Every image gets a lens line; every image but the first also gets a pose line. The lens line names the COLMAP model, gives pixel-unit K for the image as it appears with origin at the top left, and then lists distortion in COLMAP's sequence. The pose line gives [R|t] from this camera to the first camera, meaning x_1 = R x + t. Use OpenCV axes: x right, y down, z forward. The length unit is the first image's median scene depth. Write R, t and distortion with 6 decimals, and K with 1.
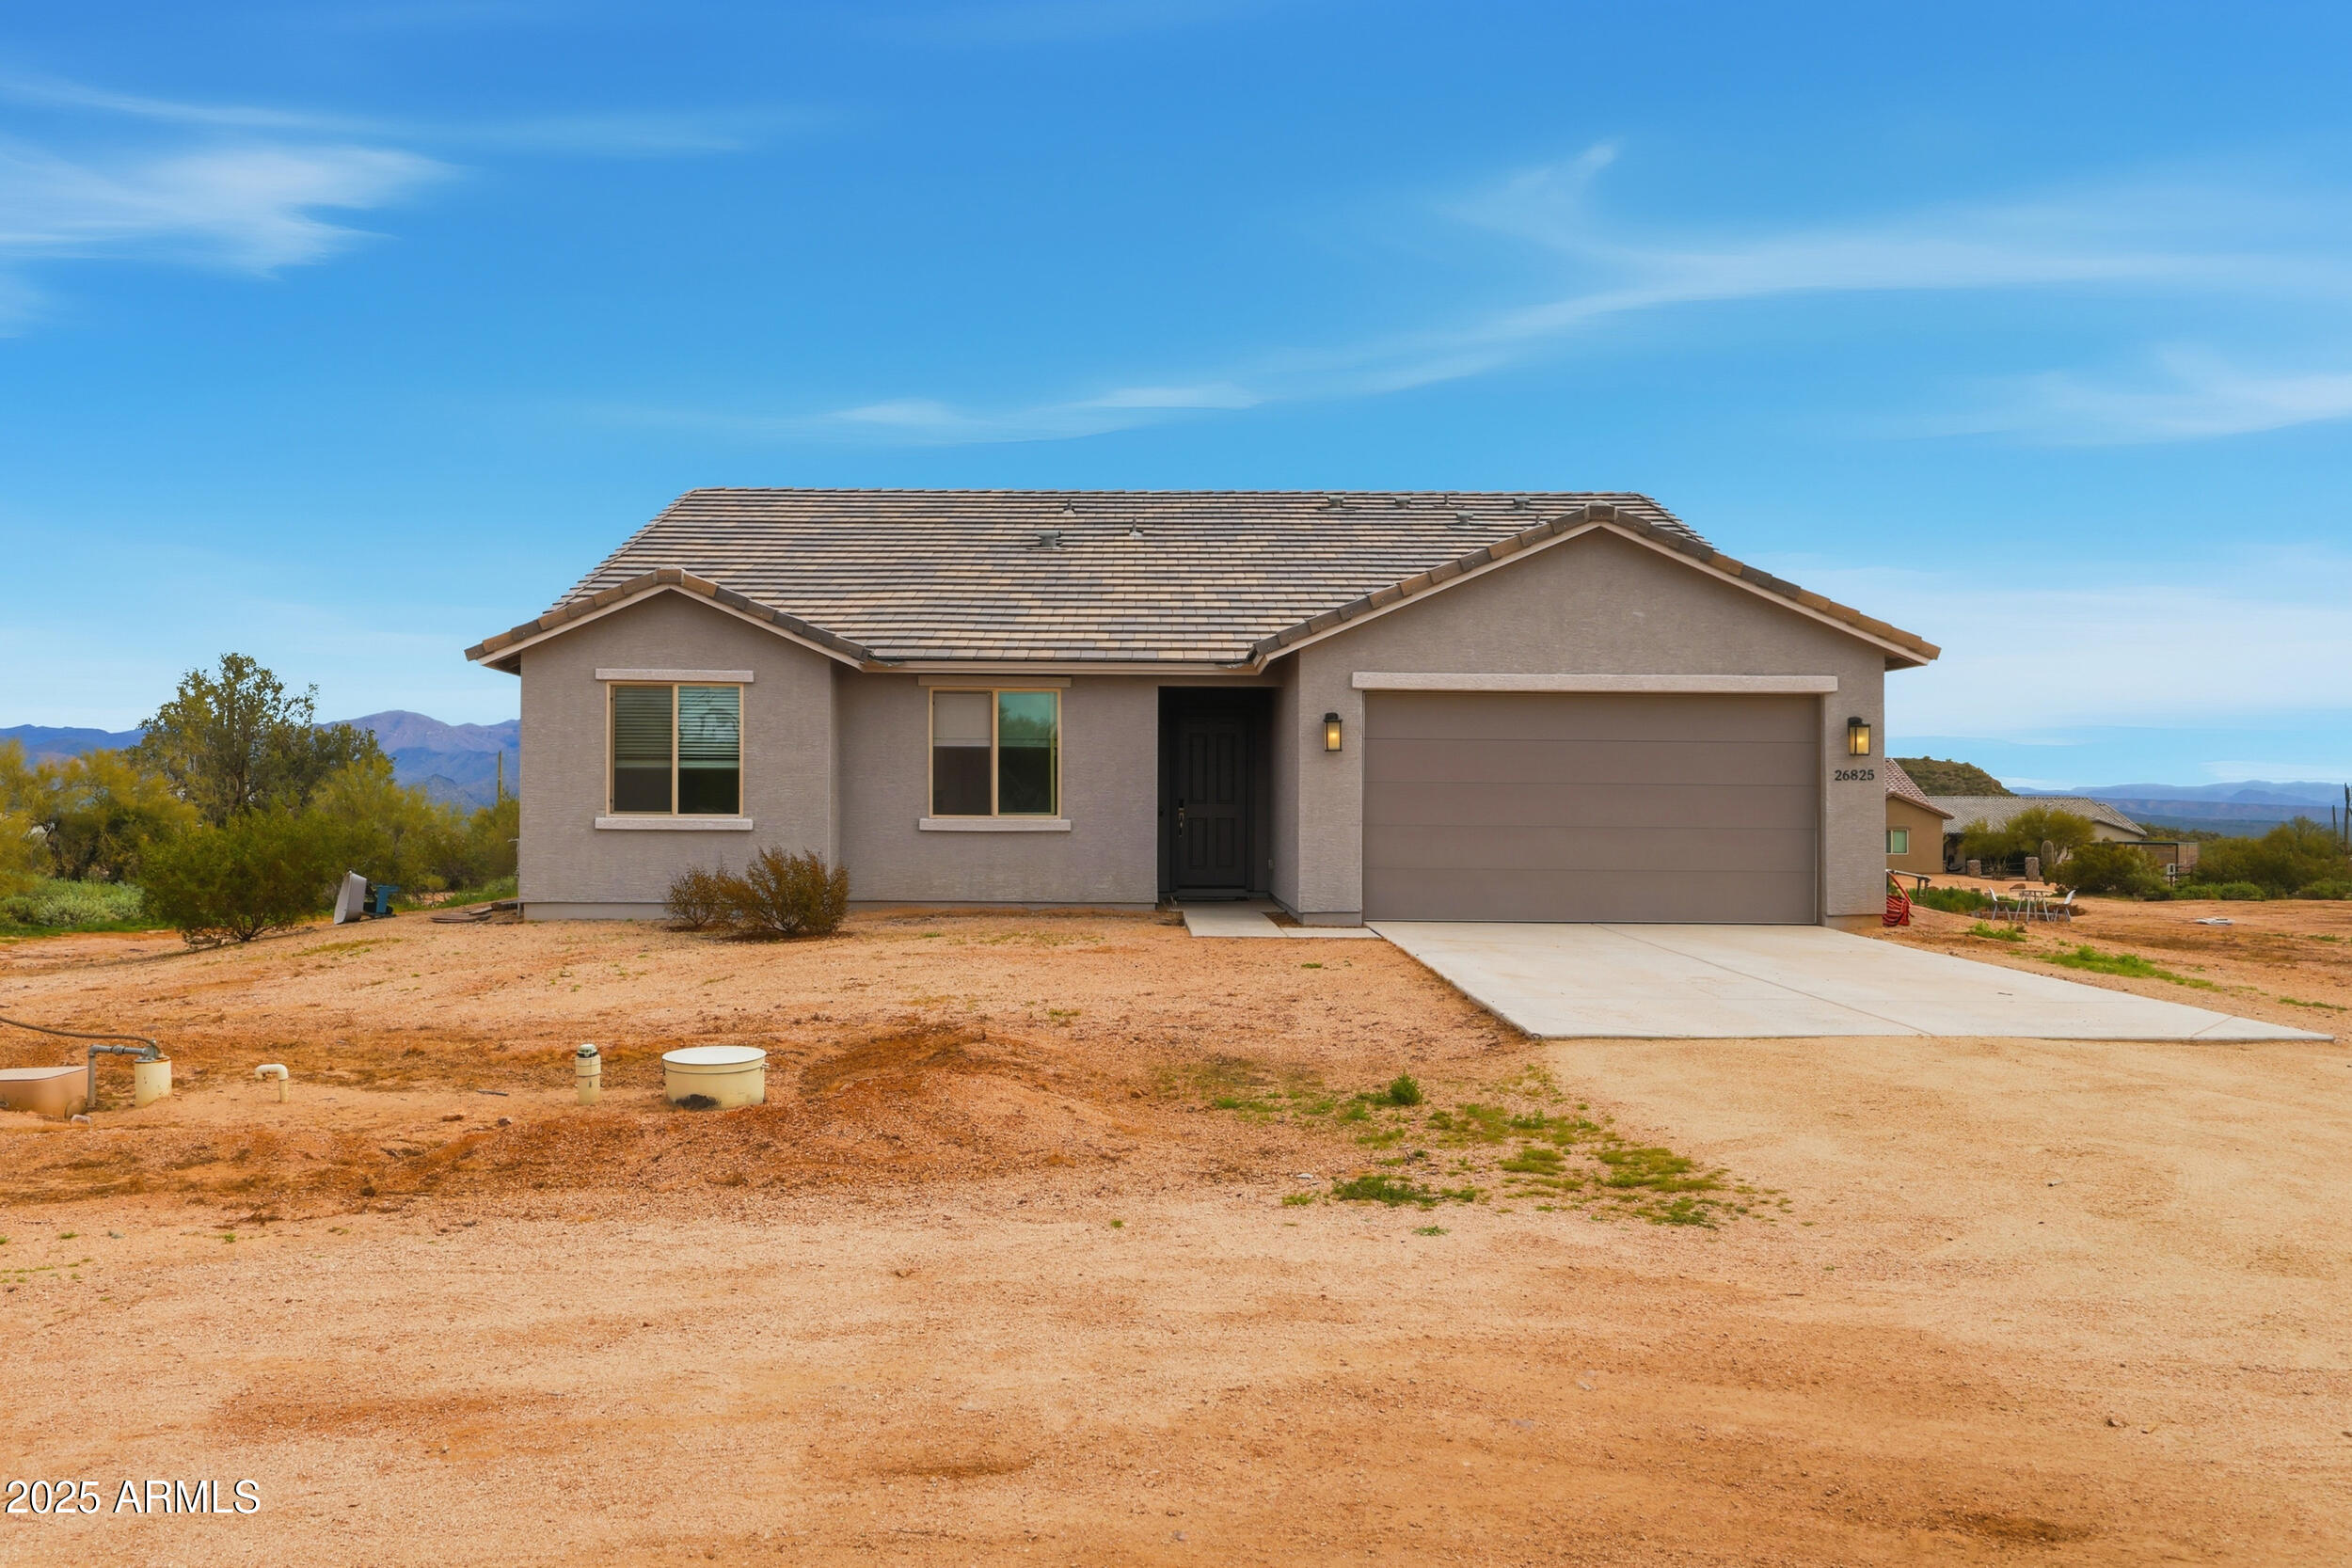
lens RADIAL K [[1693.5, 0, 1174.9], [0, 1693.5, 785.1], [0, 0, 1]] dist [0.002576, 0.001892]
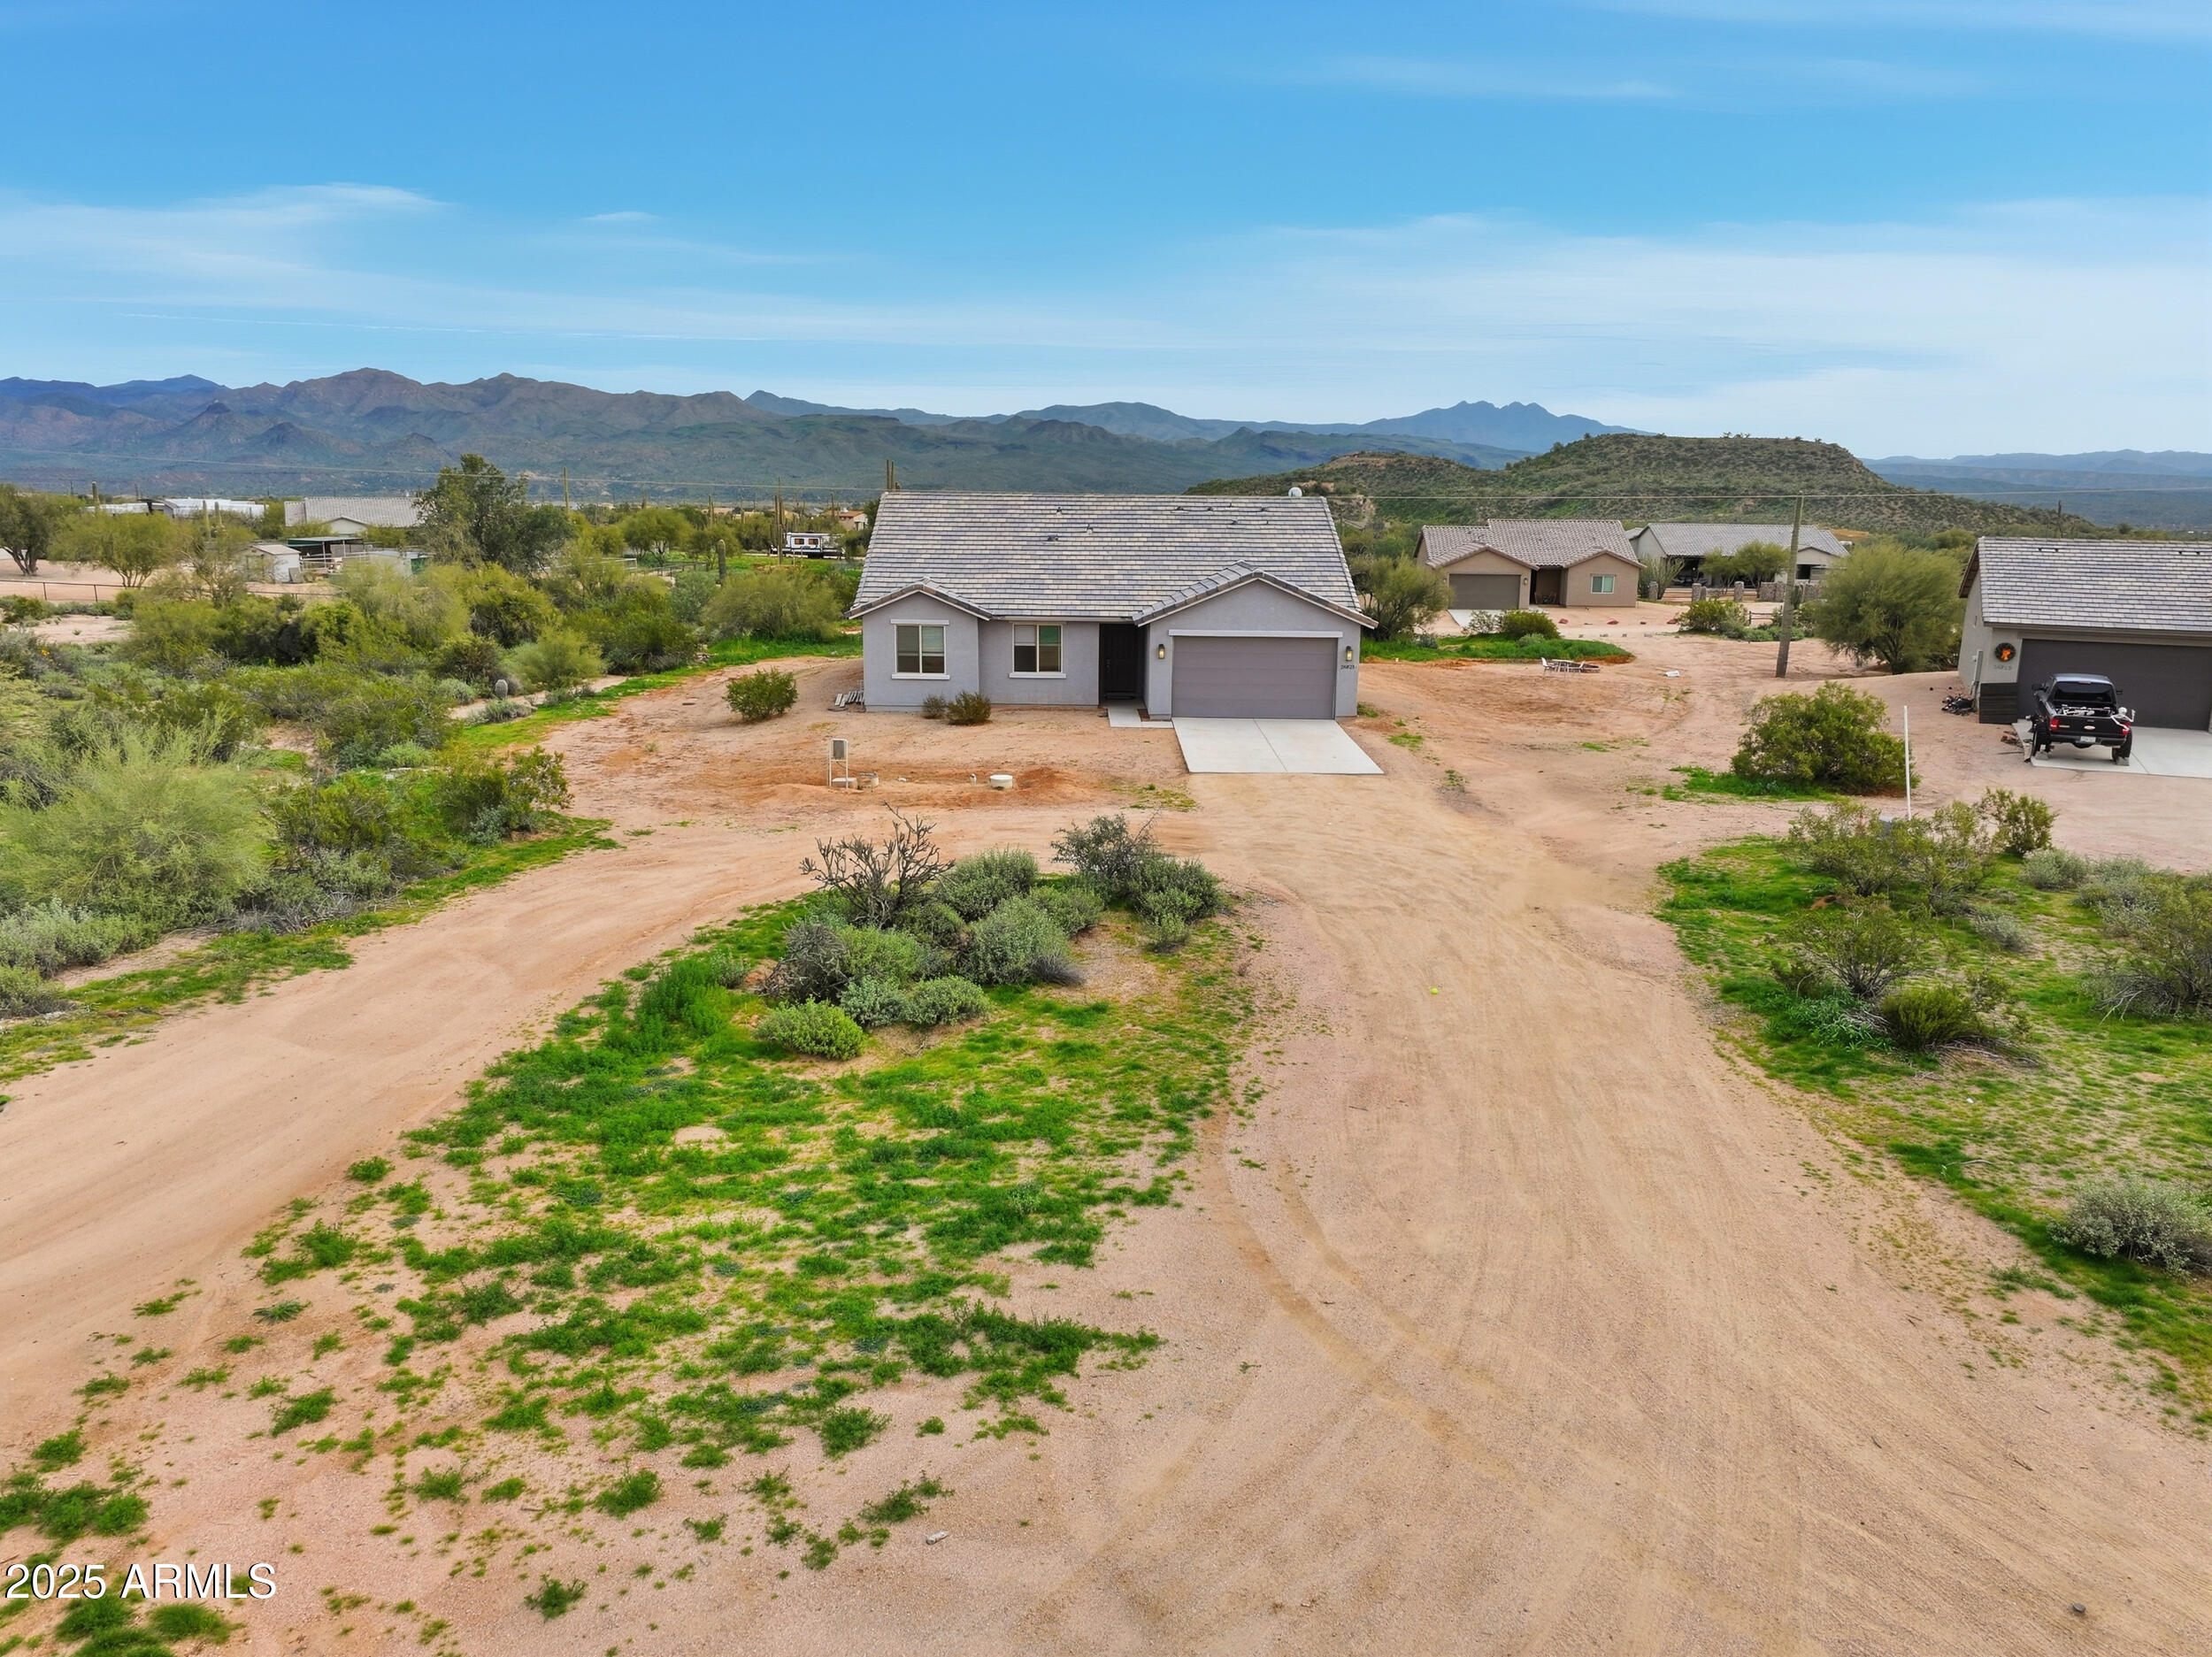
lens RADIAL K [[1556.2, 0, 1108.9], [0, 1556.2, 824.1], [0, 0, 1]] dist [0.011478, 0.004028]
pose [[0.999969, 0.007664, 0.001904, 0.003071], [-0.007896, 0.971743, 0.235911, -0.339194], [-0.000042, -0.235919, 0.971773, -1.482702]]
